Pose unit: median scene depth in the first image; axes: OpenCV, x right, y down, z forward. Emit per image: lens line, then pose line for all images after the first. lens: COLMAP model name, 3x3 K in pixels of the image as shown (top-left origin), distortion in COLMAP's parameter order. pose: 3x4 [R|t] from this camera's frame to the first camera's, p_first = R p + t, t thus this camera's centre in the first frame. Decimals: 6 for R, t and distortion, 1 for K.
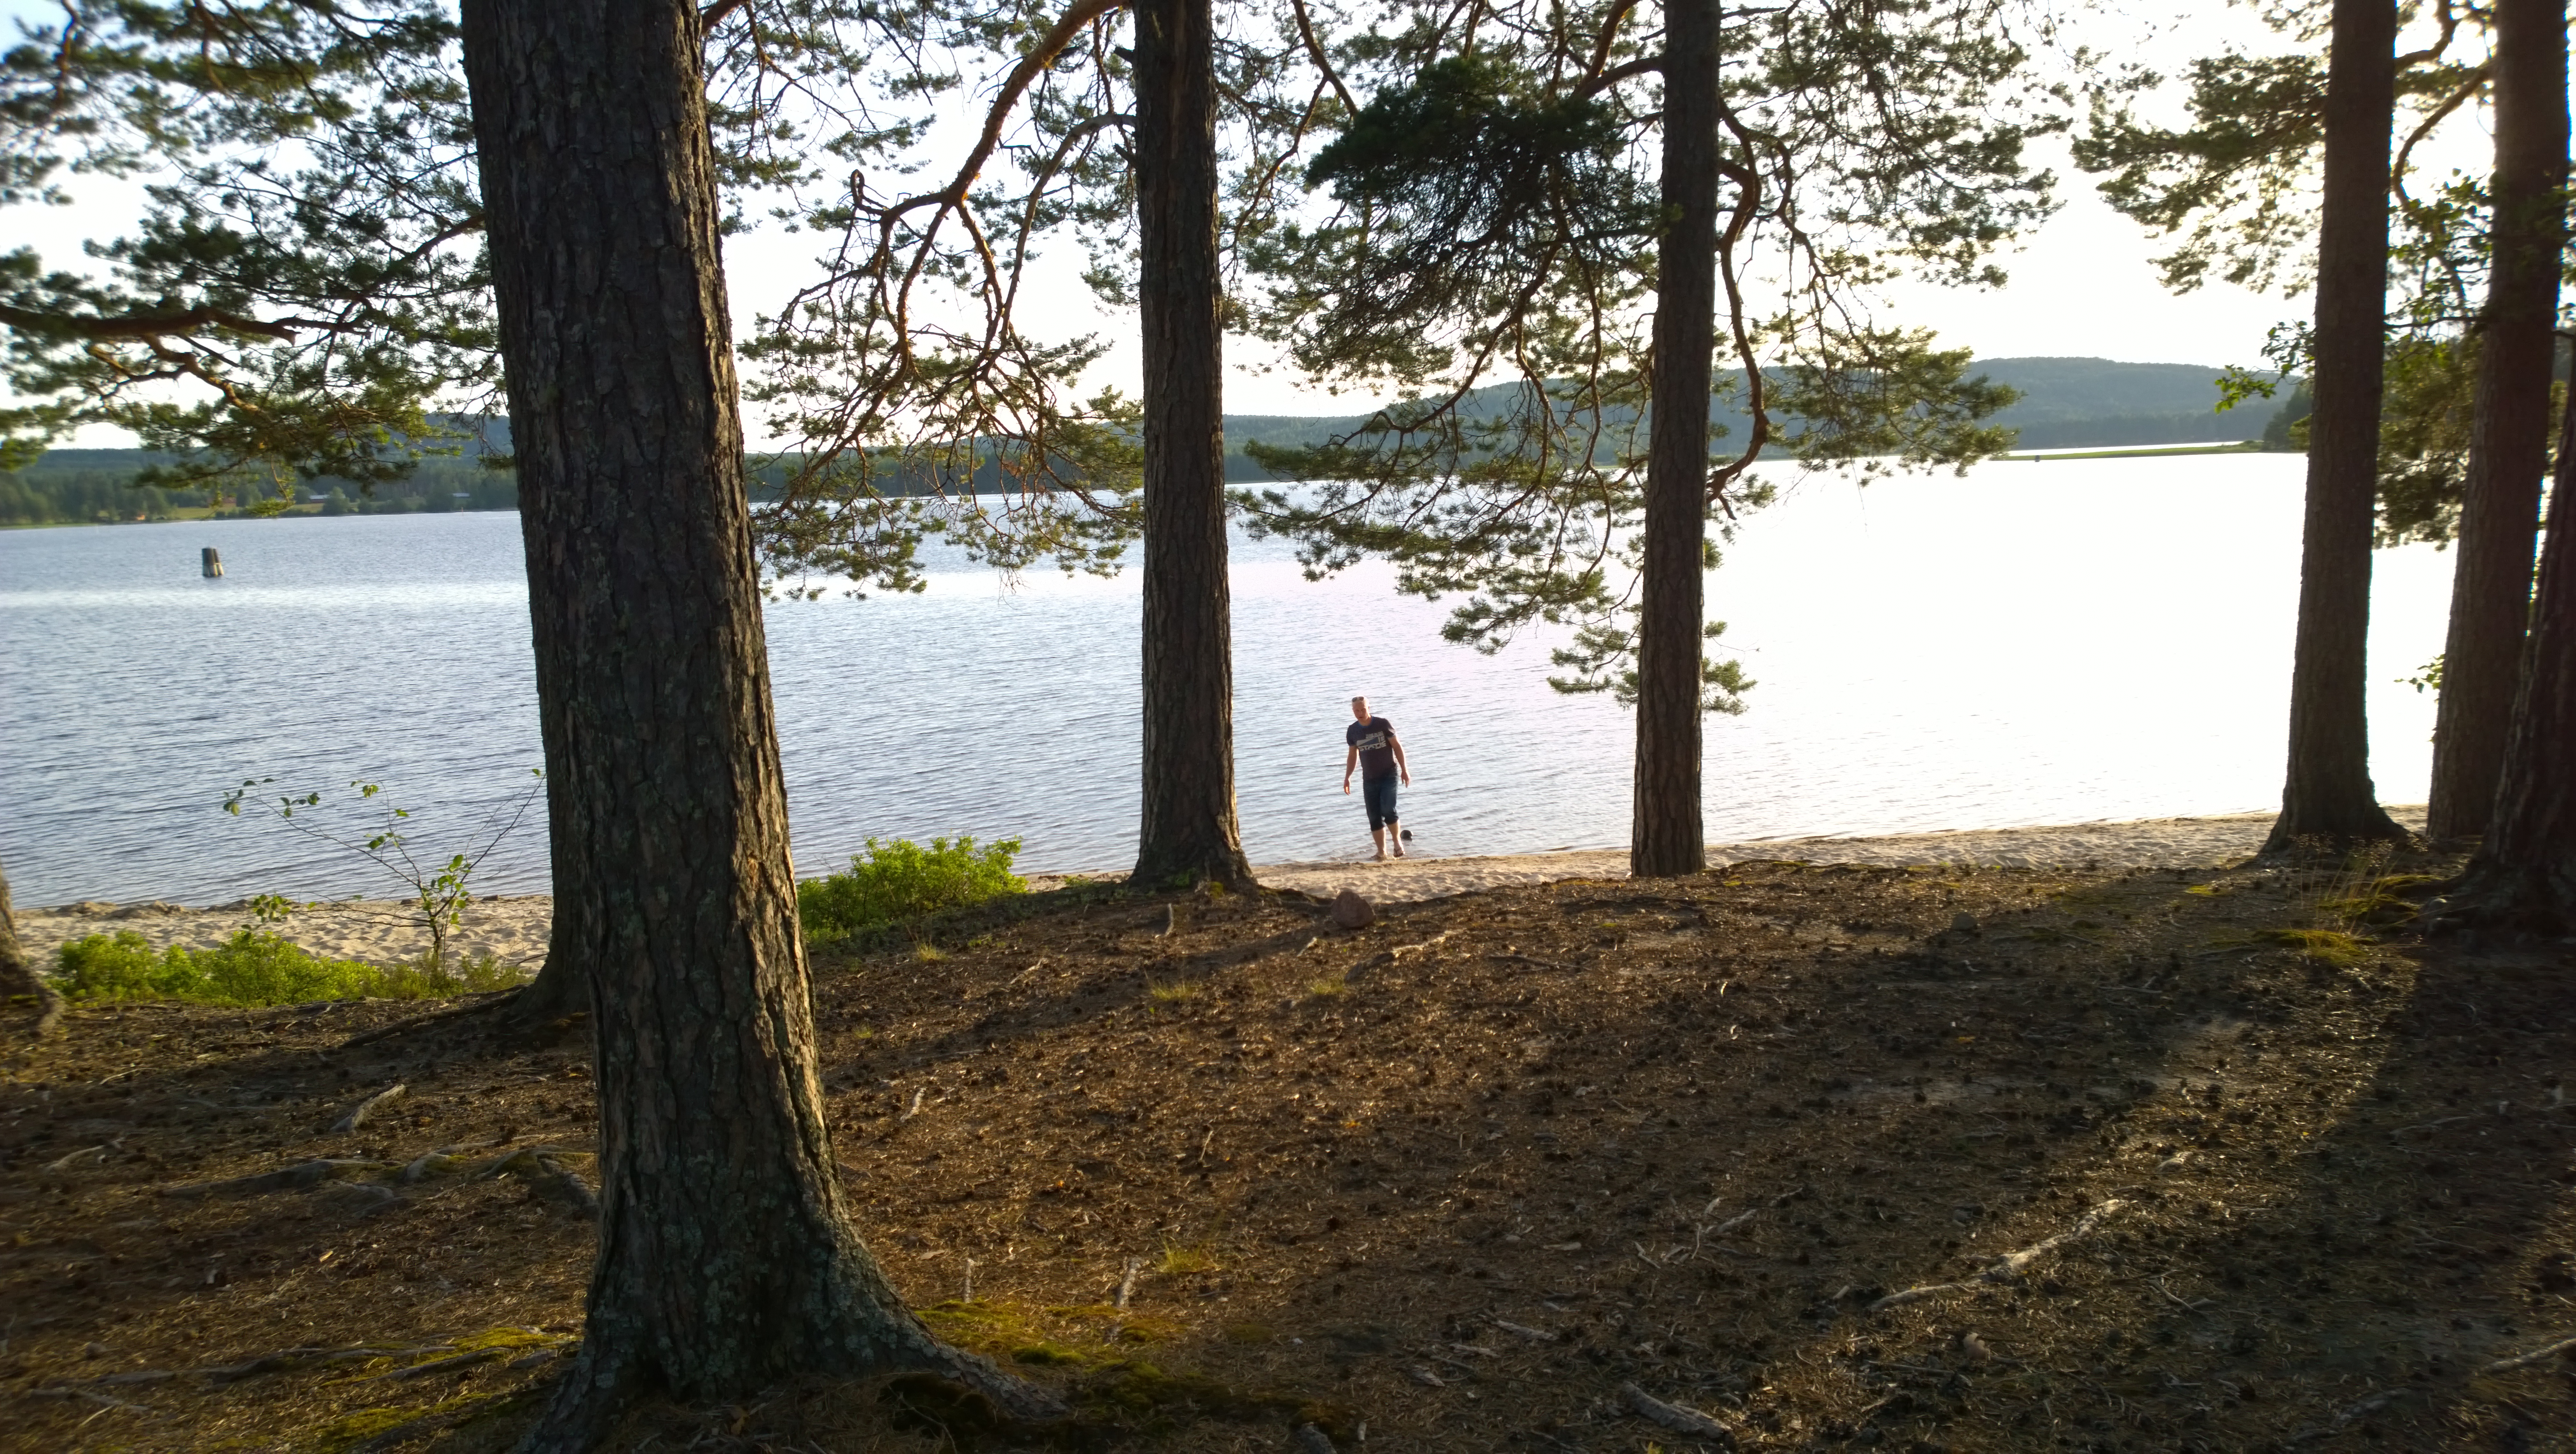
lens RADIAL K [[1860.3, 0, 1292.7], [0, 1860.3, 783.3], [0, 0, 1]] dist [0.049370, -0.048591]
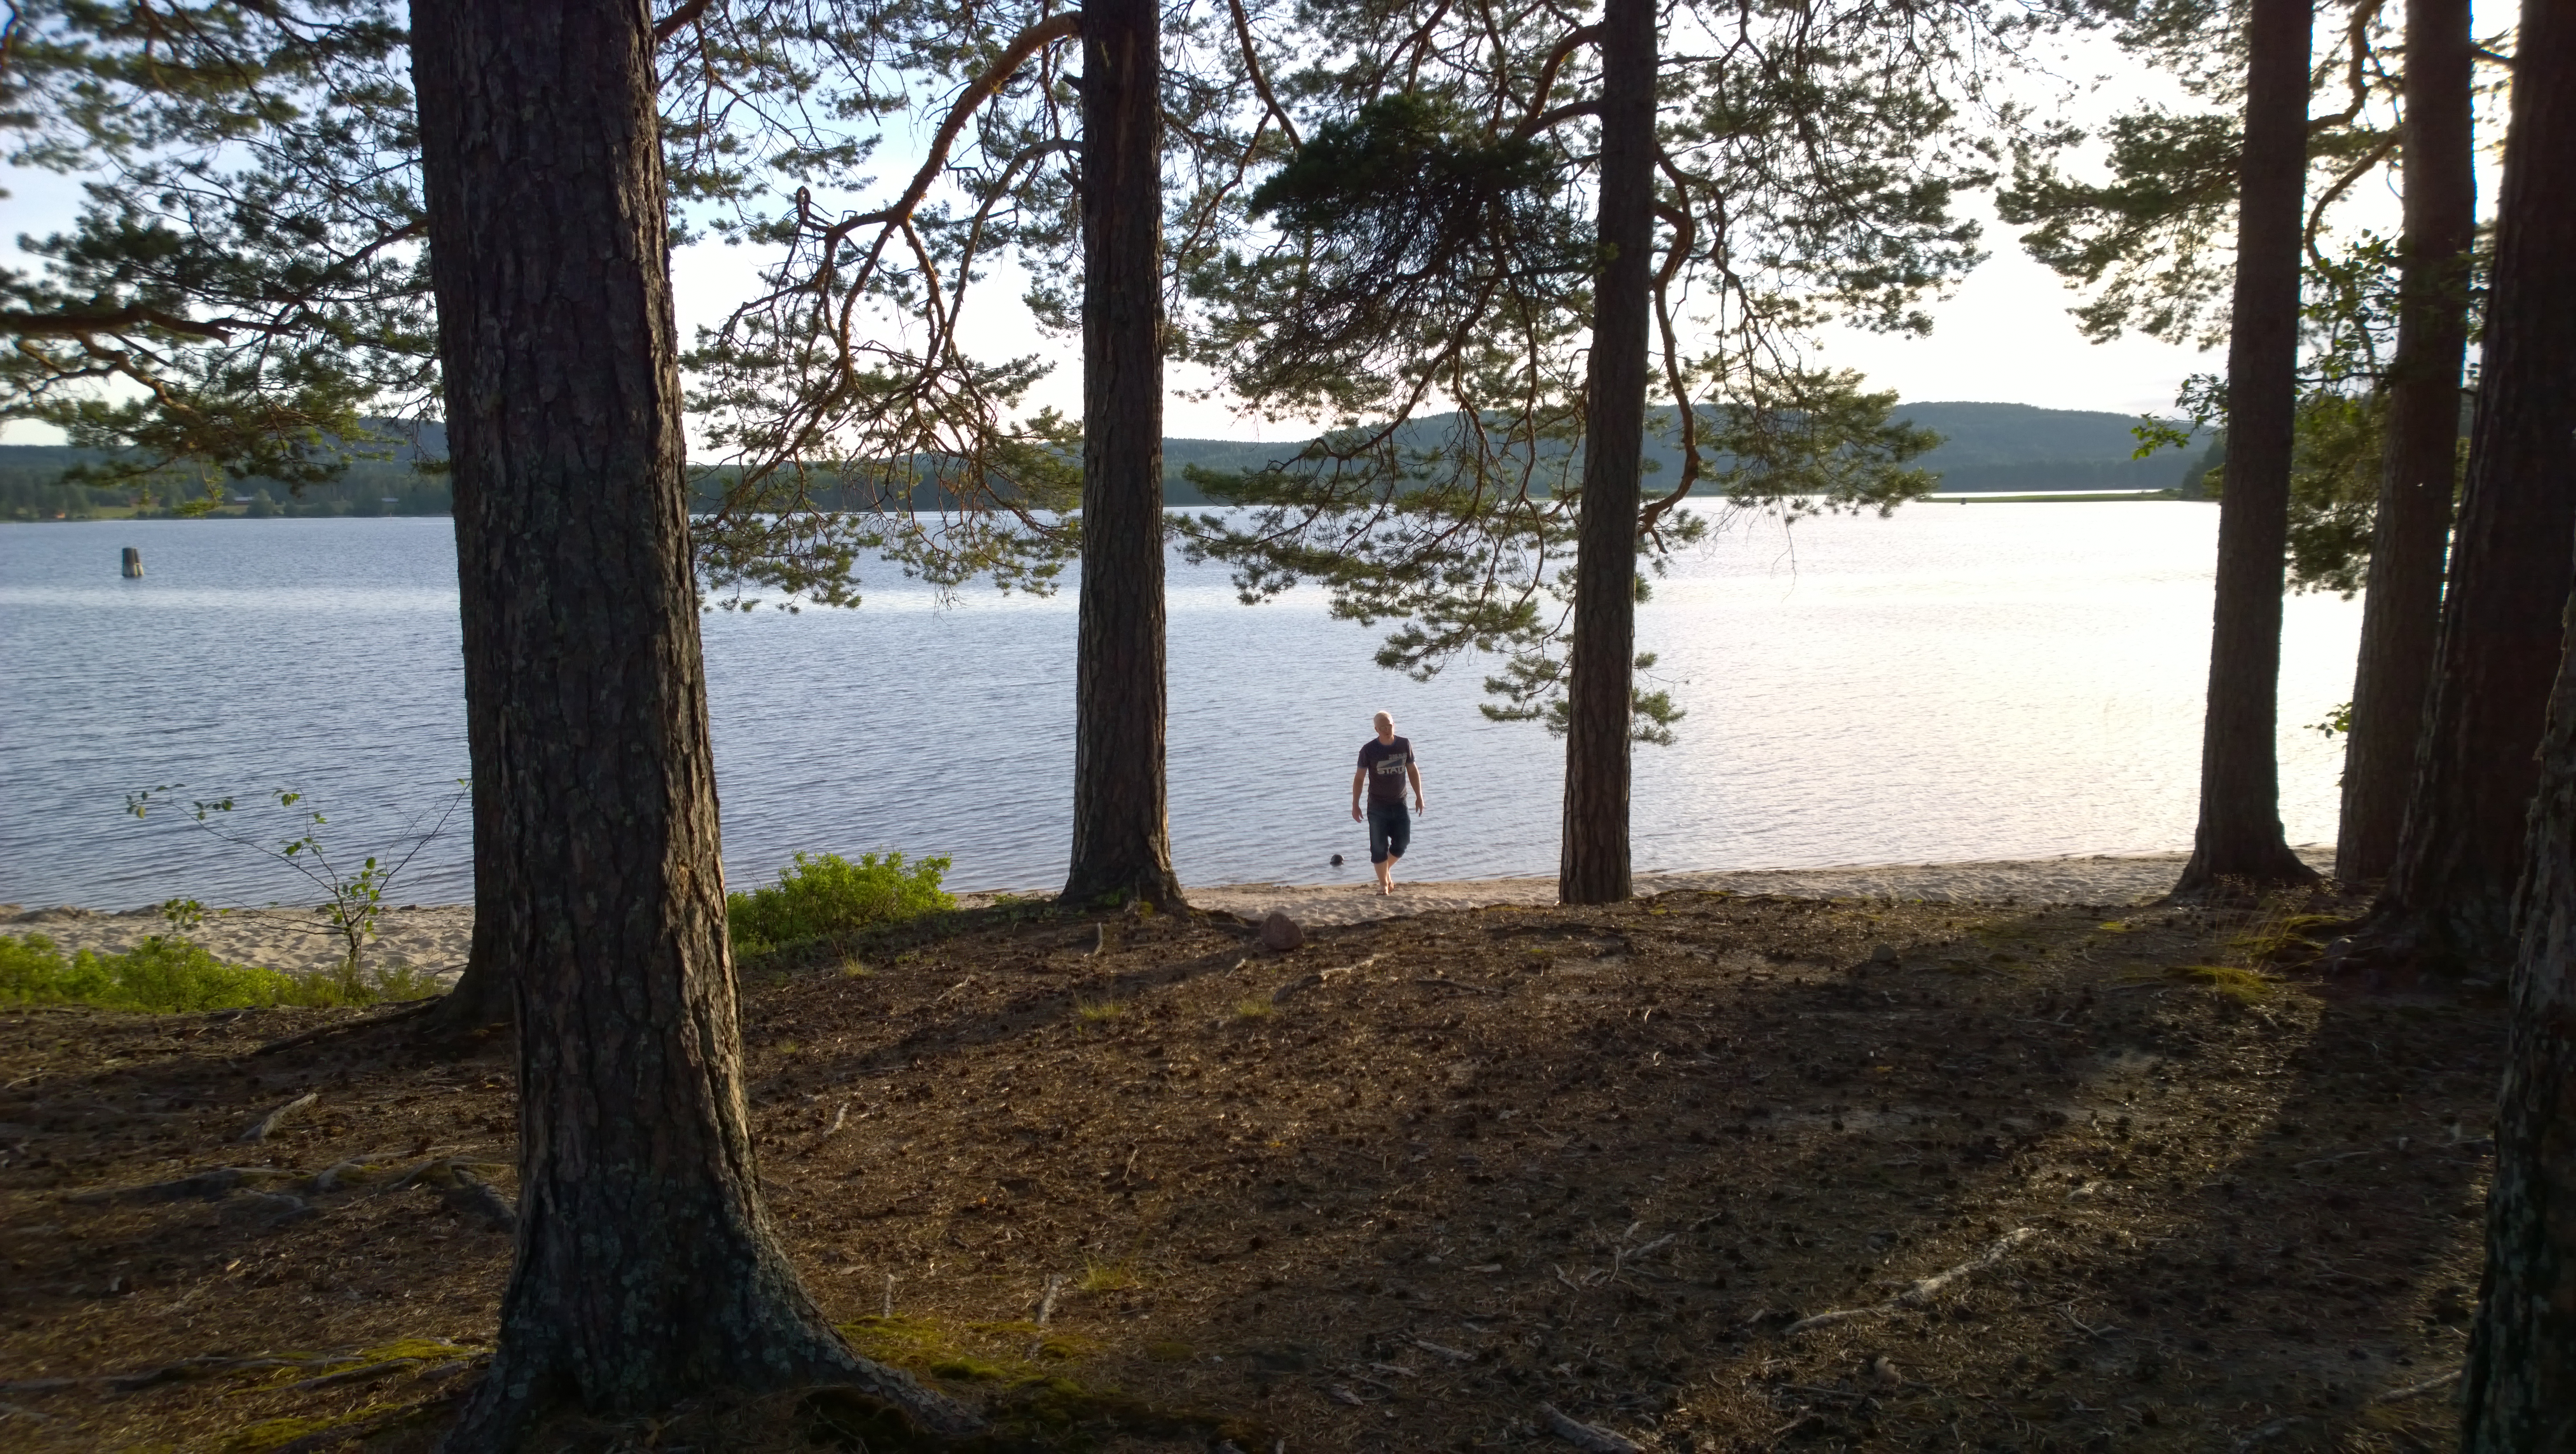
lens RADIAL K [[1860.3, 0, 1281.3], [0, 1860.3, 756.4], [0, 0, 1]] dist [0.049370, -0.048591]
pose [[0.999369, 0.019479, 0.029700, 0.000194], [-0.018665, 0.999450, -0.027418, 0.000792], [-0.030218, 0.026846, 0.999183, -0.003999]]
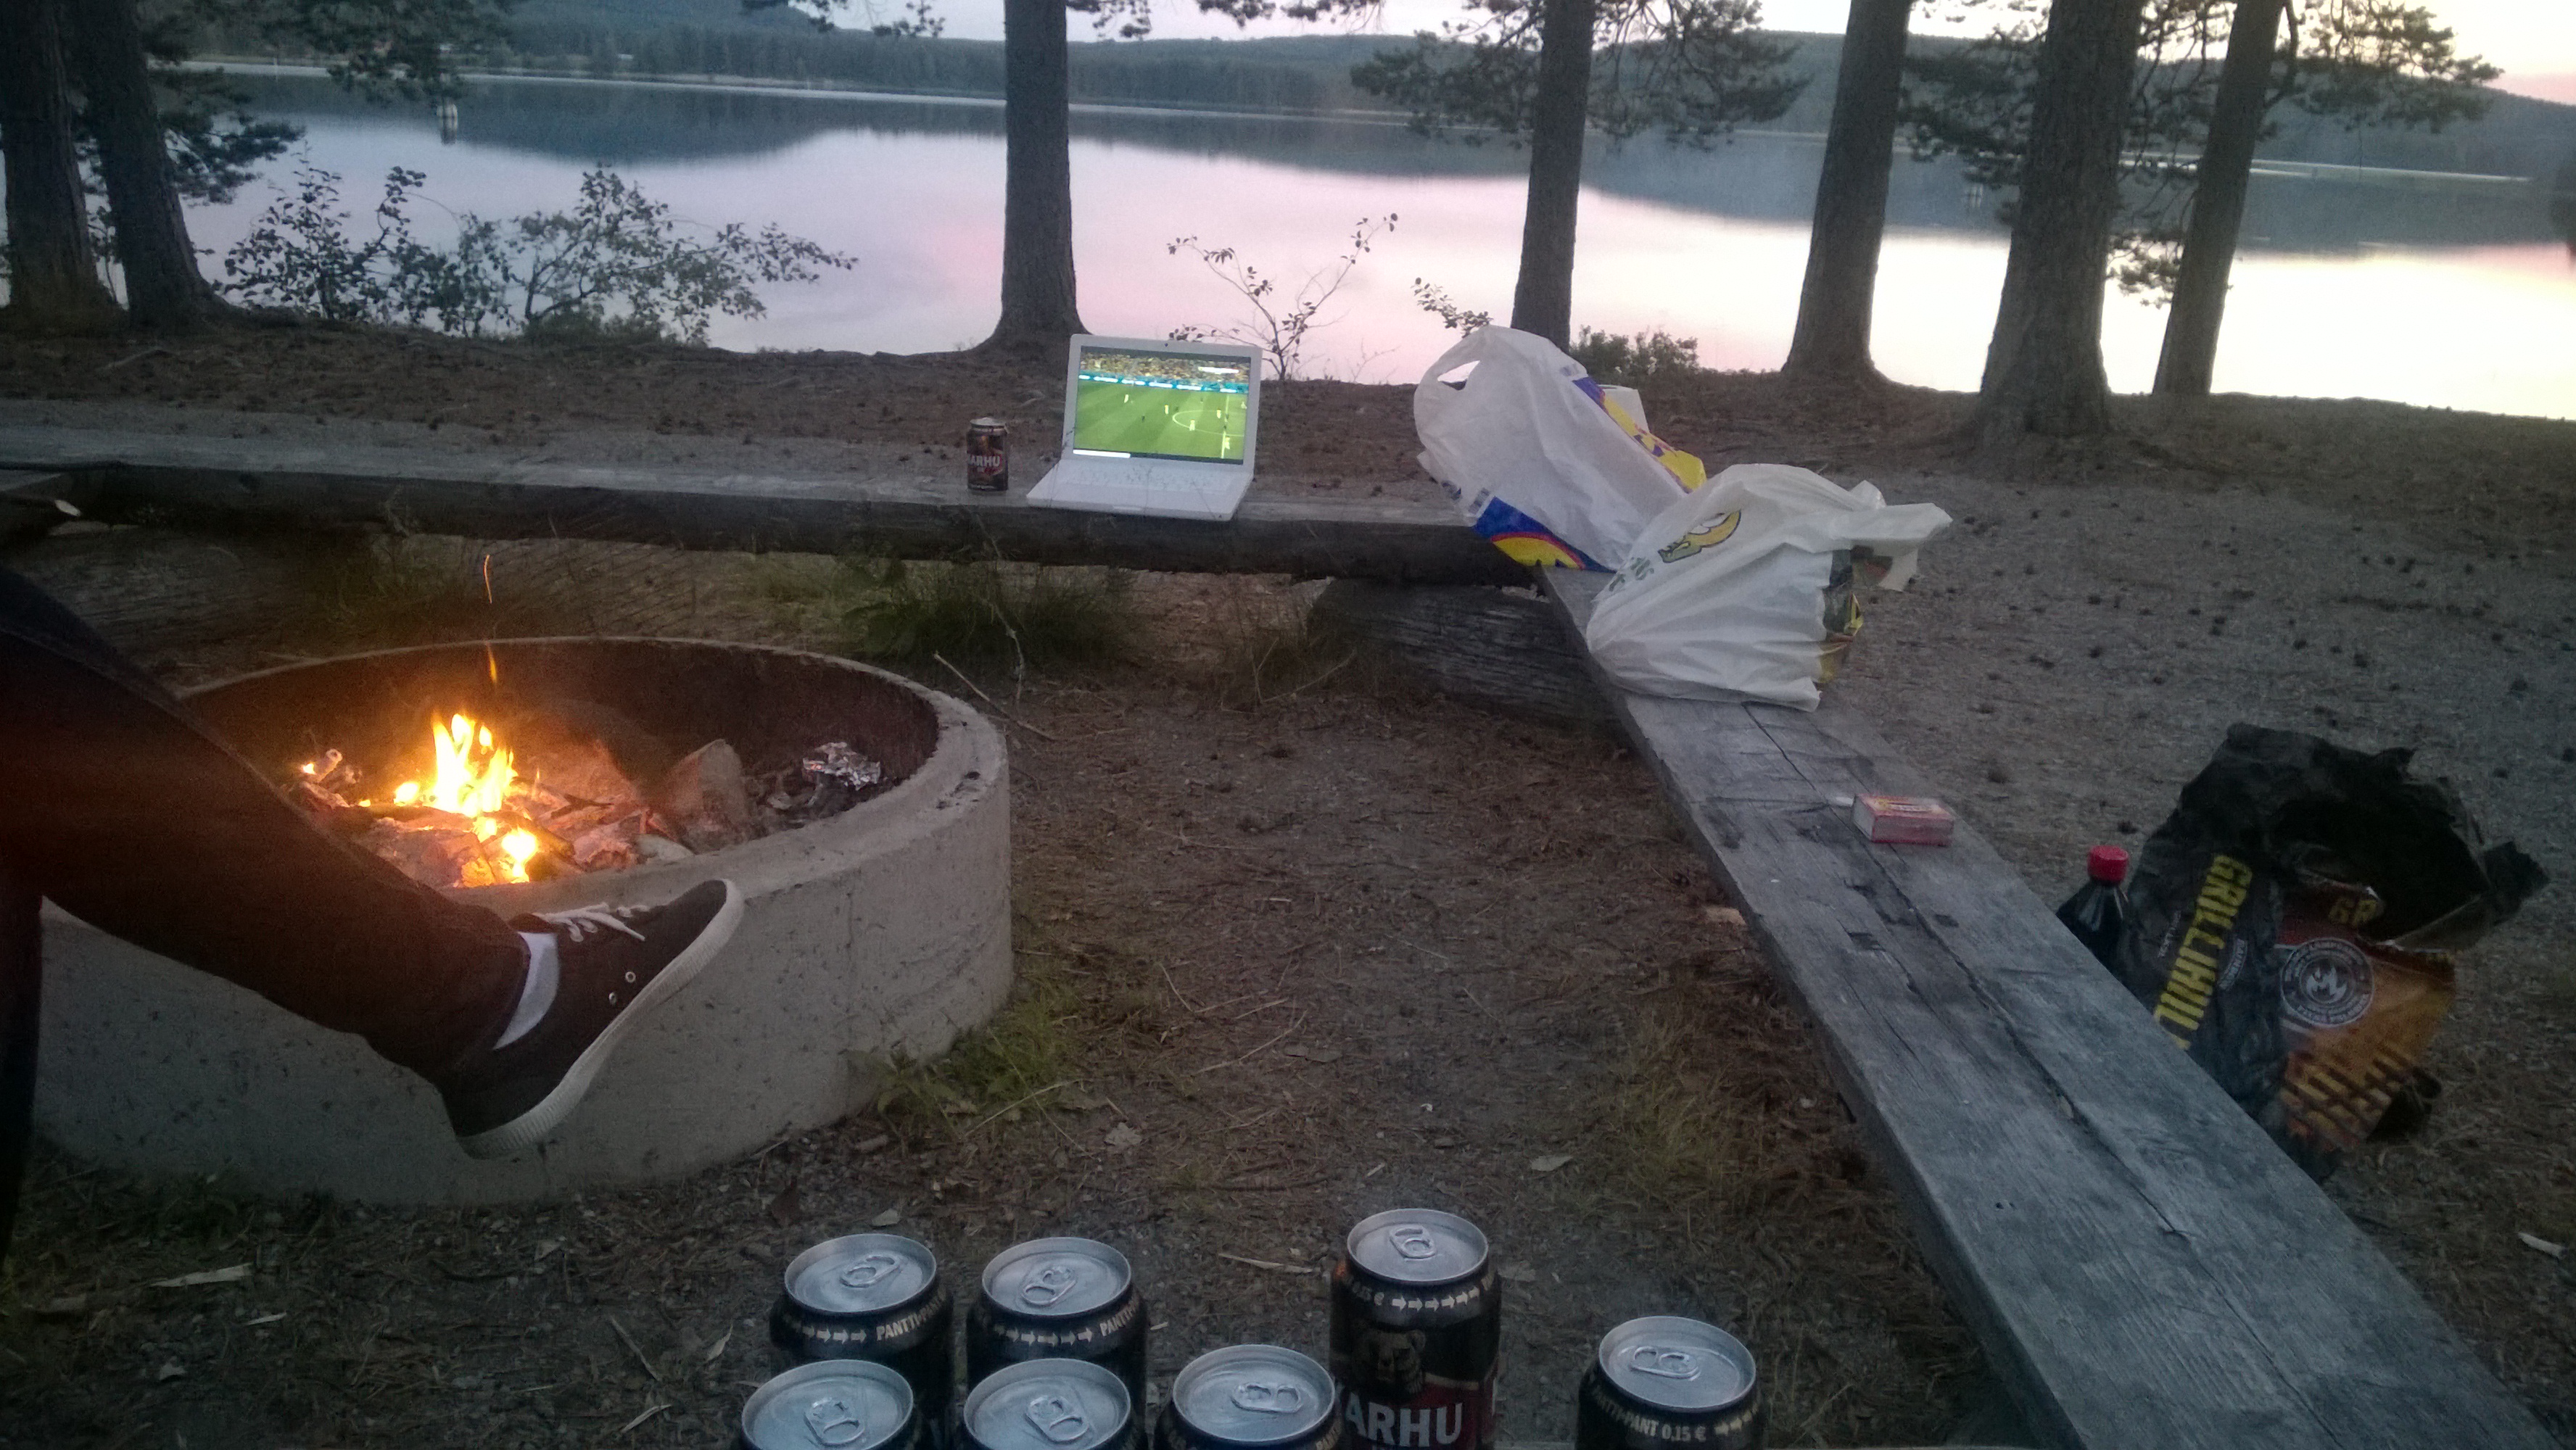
lens RADIAL K [[2005.7, 0, 1391.0], [0, 2005.7, 652.0], [0, 0, 1]] dist [-0.013348, 0.010508]
pose [[0.994745, 0.100623, -0.018896, -0.312166], [-0.098155, 0.989776, 0.103487, 0.125538], [0.029116, -0.101089, 0.994451, -0.442661]]
